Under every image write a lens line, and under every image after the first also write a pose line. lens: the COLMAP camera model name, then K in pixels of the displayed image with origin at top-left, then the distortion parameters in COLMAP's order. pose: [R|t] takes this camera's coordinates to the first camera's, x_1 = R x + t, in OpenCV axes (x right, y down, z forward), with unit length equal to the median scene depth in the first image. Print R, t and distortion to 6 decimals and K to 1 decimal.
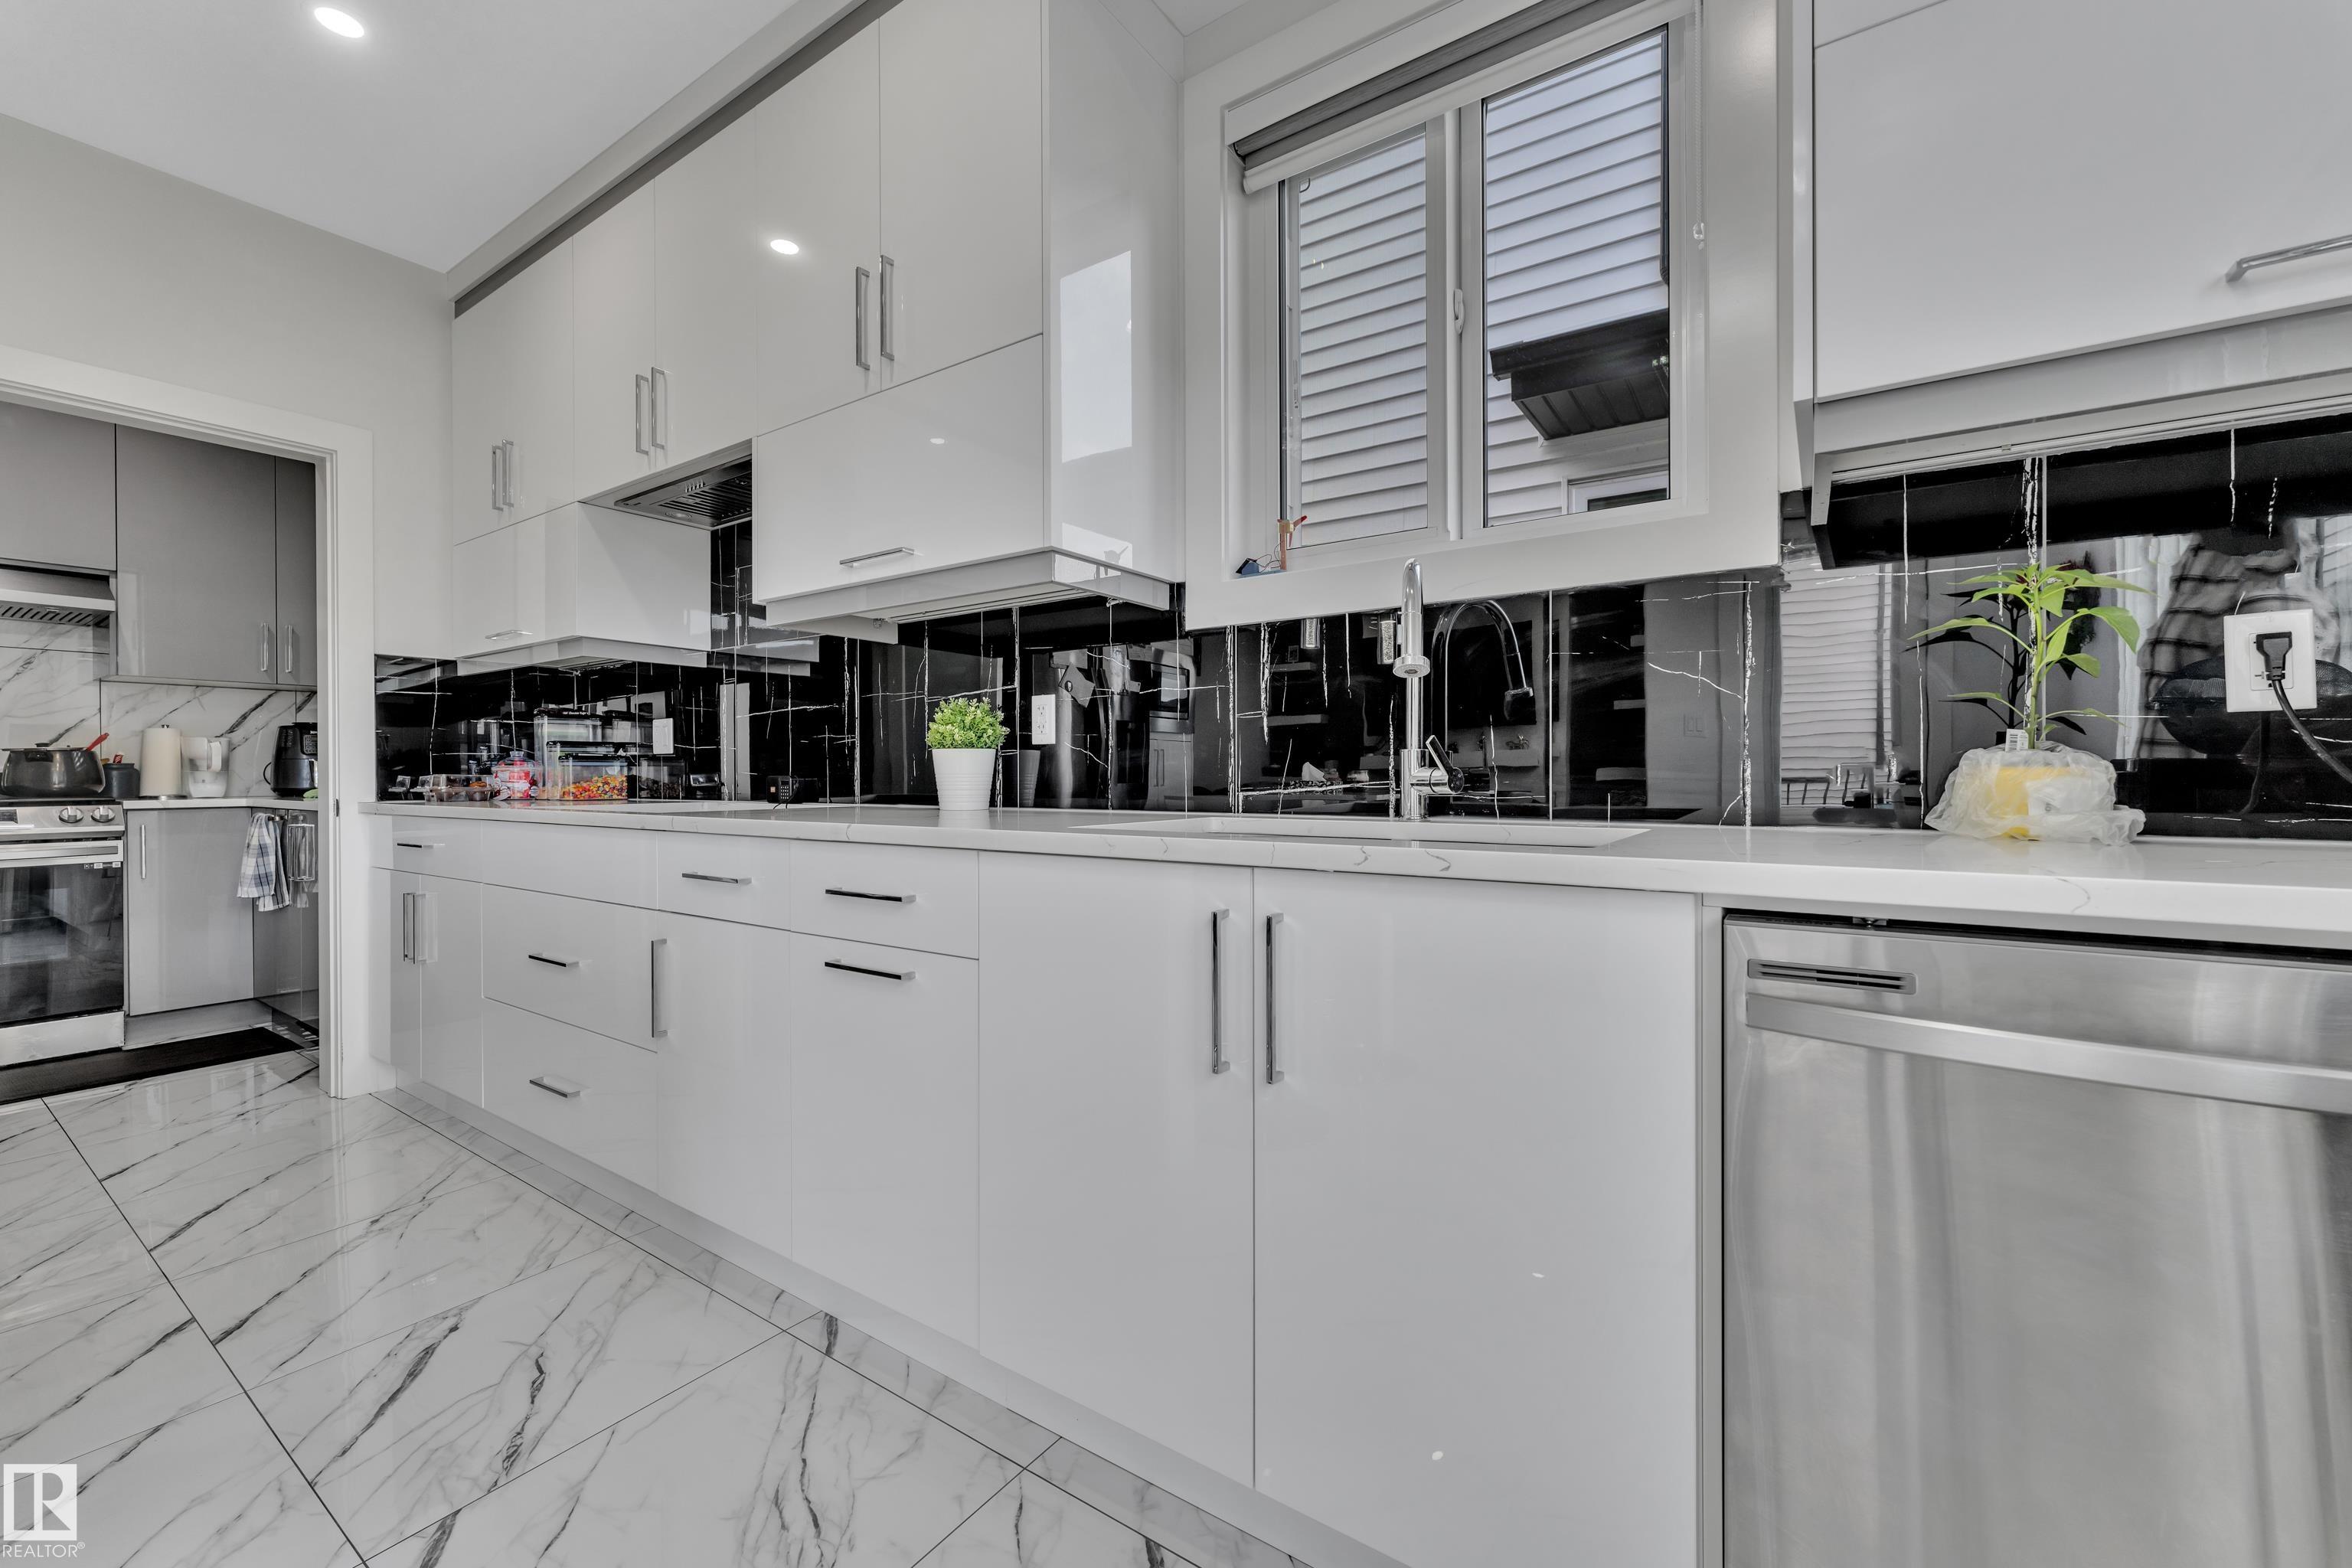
lens RADIAL K [[943.5, 0, 1171.1], [0, 943.5, 779.4], [0, 0, 1]] dist [0.003420, -0.000703]
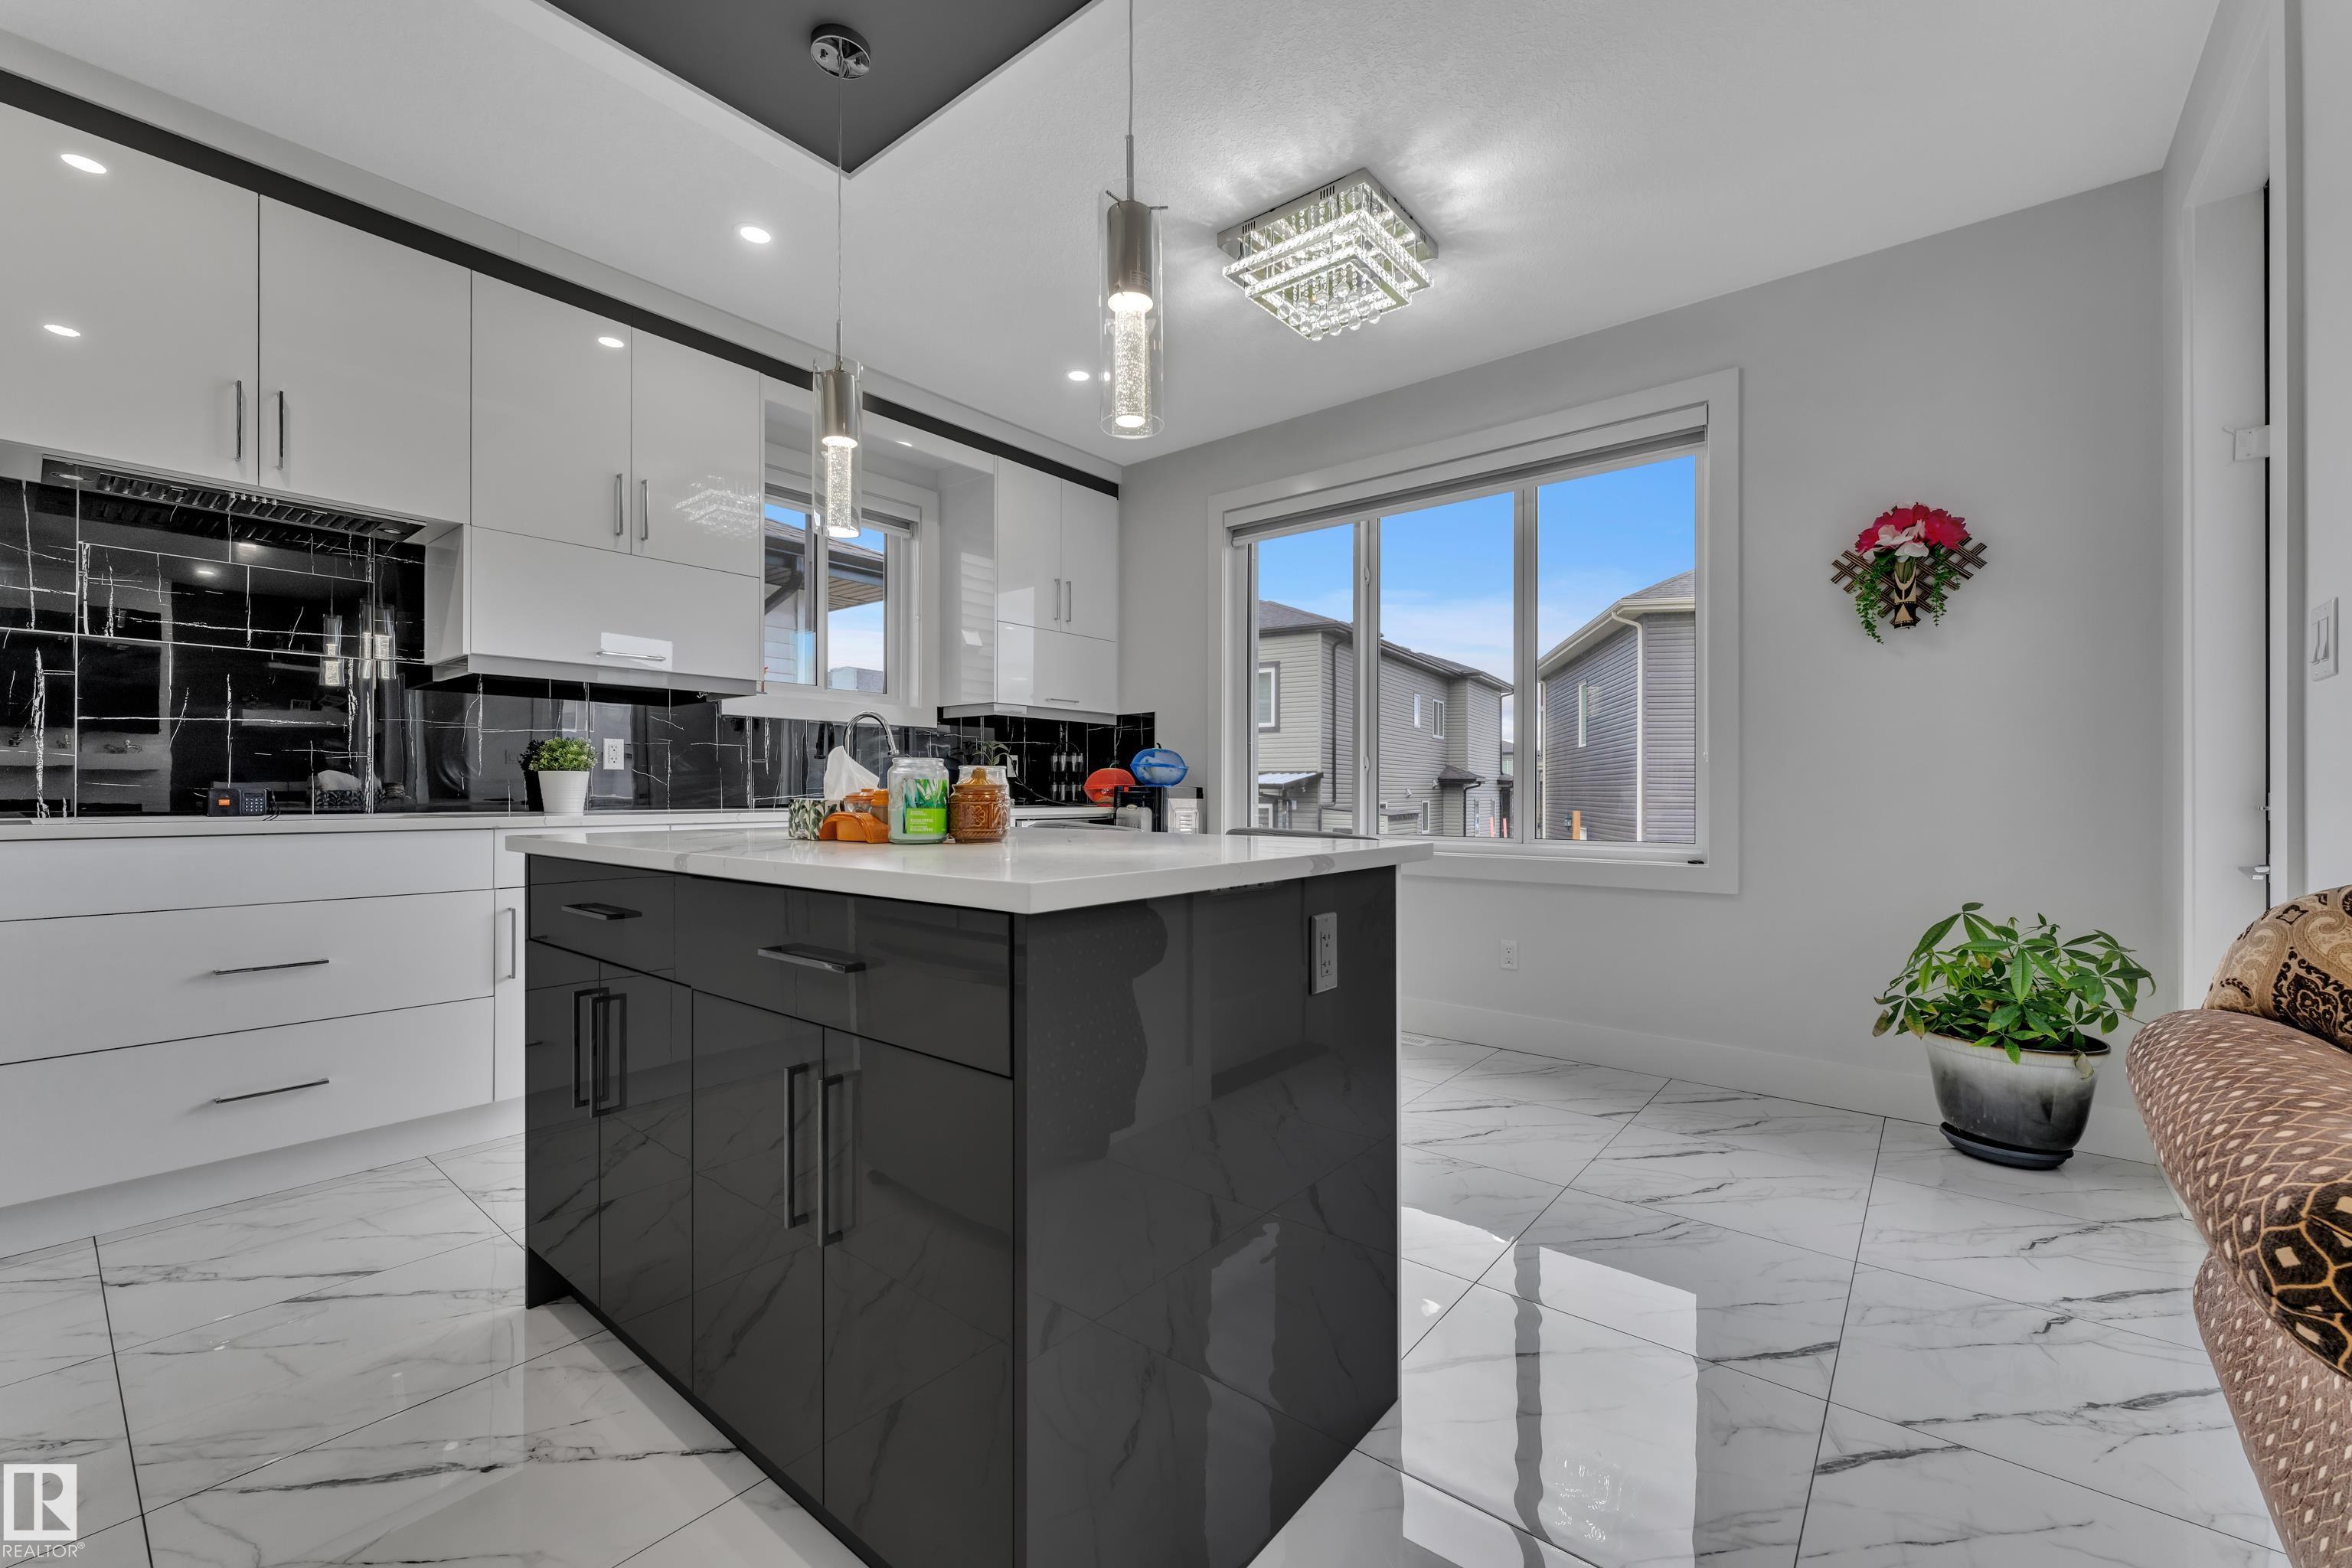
lens RADIAL K [[943.5, 0, 1179.7], [0, 943.5, 788.2], [0, 0, 1]] dist [0.003420, -0.000703]
pose [[0.076709, 0.007713, 0.997024, -1.123503], [0.002712, 0.999965, -0.007944, 0.006022], [-0.997050, 0.003314, 0.076685, -0.041600]]
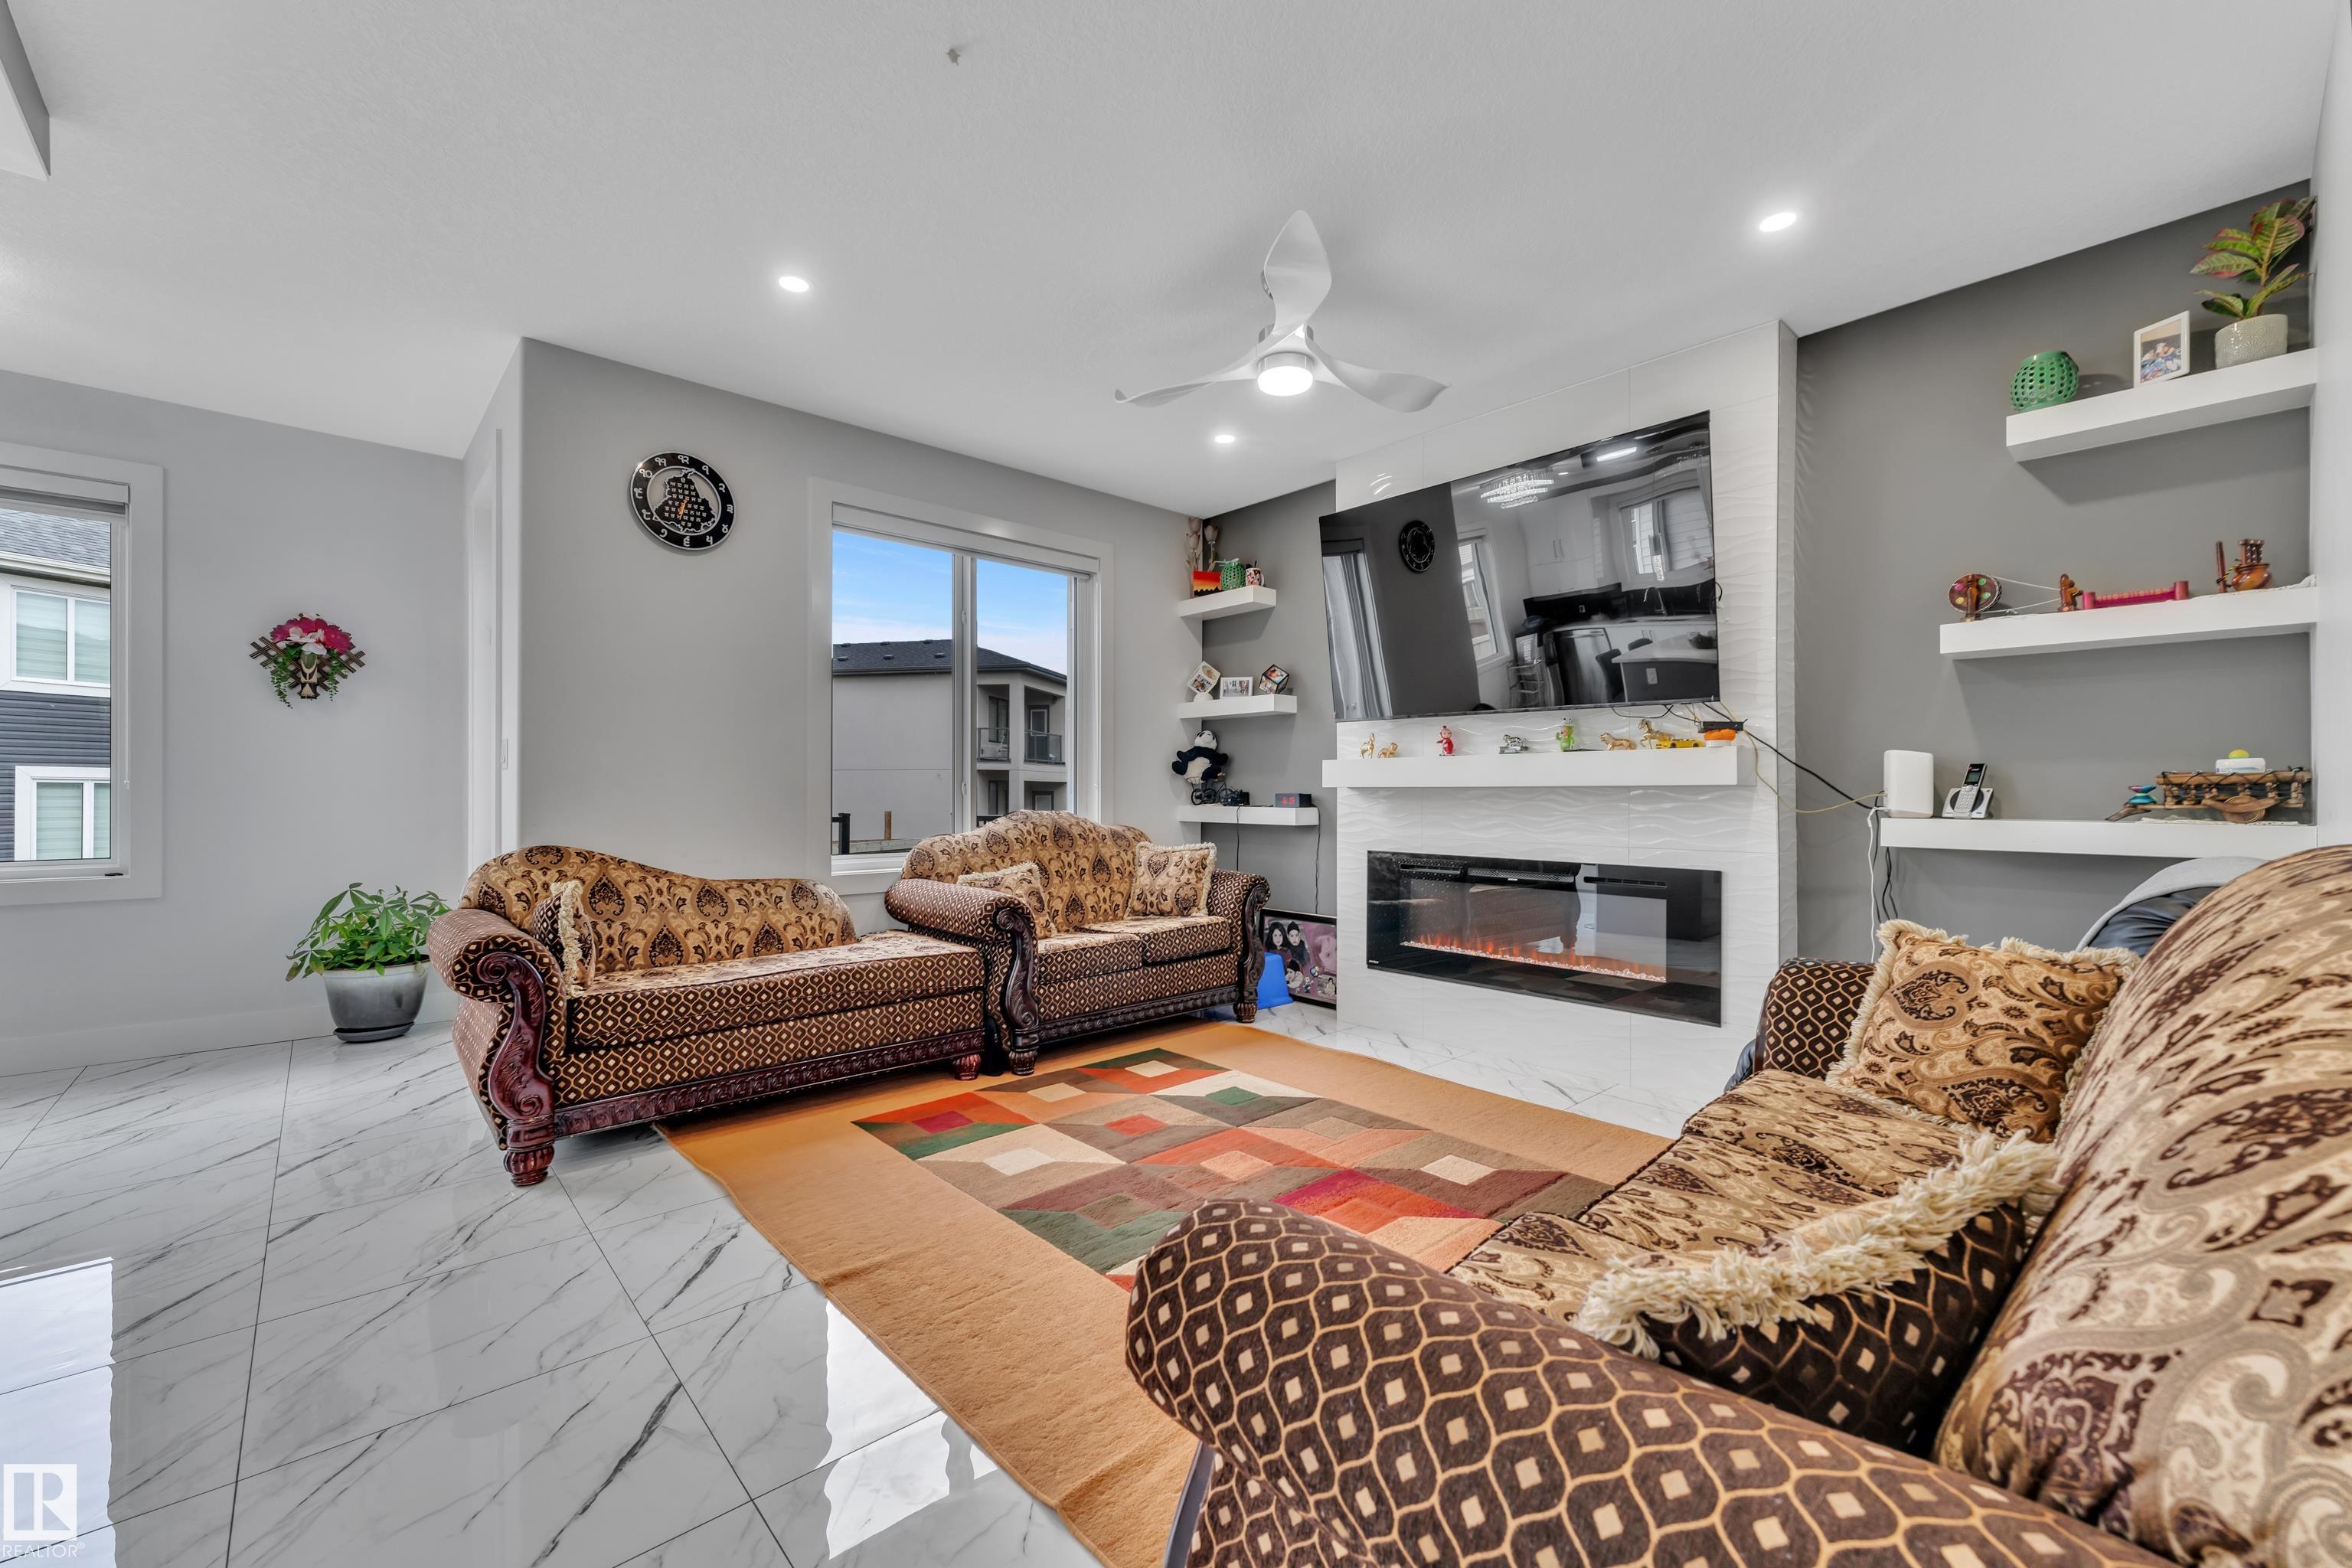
lens RADIAL K [[943.5, 0, 1166.6], [0, 943.5, 788.9], [0, 0, 1]] dist [0.003420, -0.000703]
pose [[-0.973384, 0.002724, 0.229163, -1.628759], [0.003350, 0.999992, 0.002342, -0.027419], [-0.229154, 0.003047, -0.973385, 0.340178]]
